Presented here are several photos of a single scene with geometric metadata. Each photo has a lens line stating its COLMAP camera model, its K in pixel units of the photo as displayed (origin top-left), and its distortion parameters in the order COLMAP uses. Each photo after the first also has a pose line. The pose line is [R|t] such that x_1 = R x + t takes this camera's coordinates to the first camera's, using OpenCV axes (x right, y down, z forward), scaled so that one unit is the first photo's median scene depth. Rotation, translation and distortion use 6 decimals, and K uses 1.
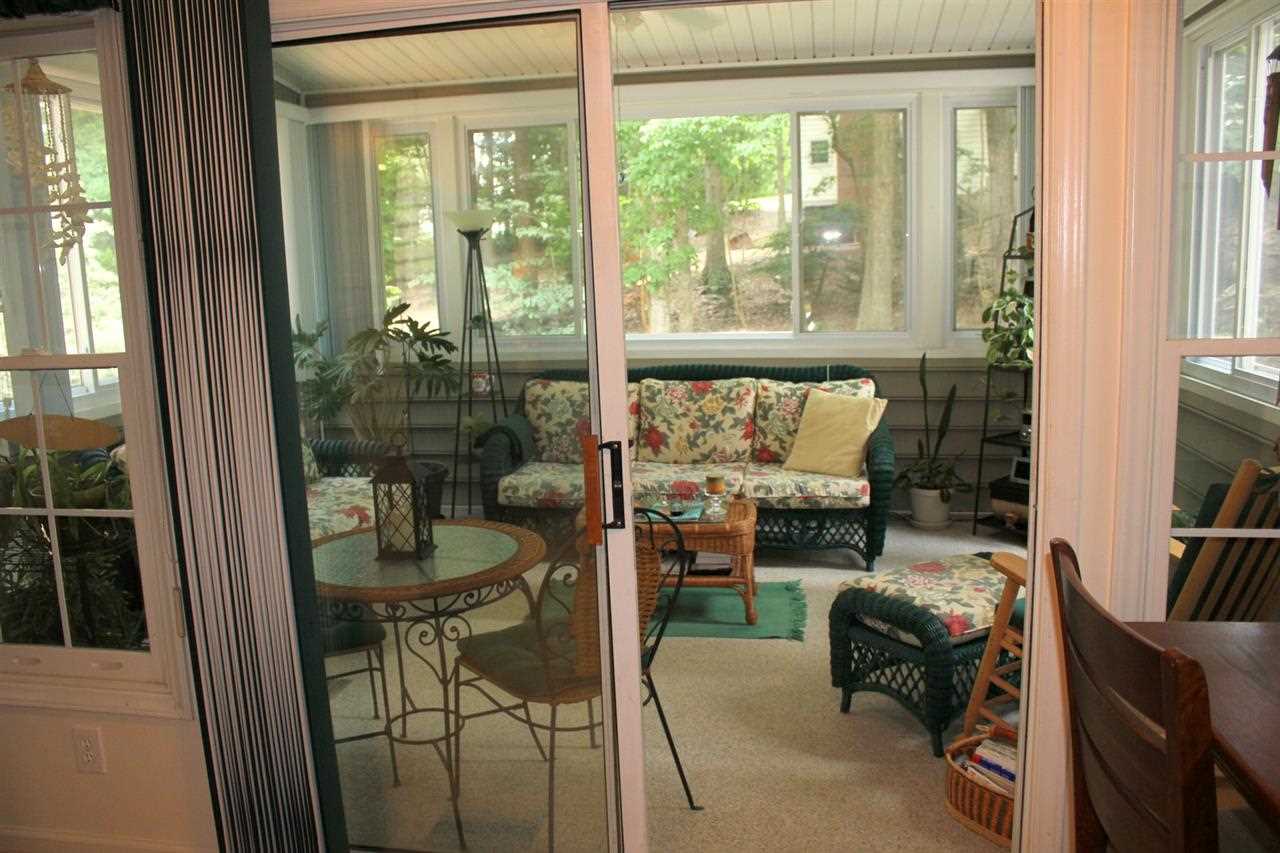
lens RADIAL K [[1047.5, 0, 662.0], [0, 1047.5, 429.2], [0, 0, 1]] dist [-0.164506, 0.157362]
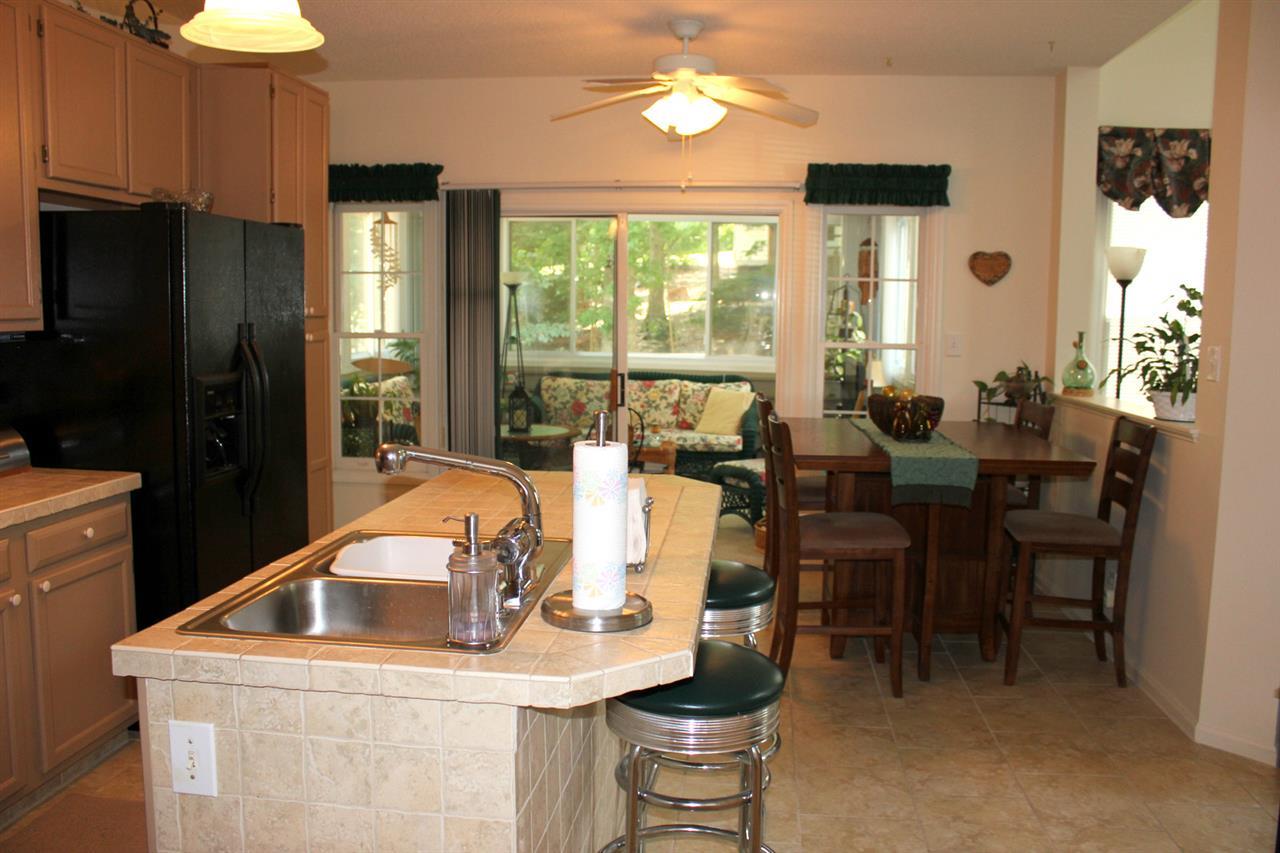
lens RADIAL K [[1047.5, 0, 662.0], [0, 1047.5, 429.2], [0, 0, 1]] dist [-0.164506, 0.157362]
pose [[0.997310, 0.038257, 0.062531, -0.042641], [-0.035260, 0.998208, -0.048351, 0.113559], [-0.064269, 0.046016, 0.996871, -0.677303]]
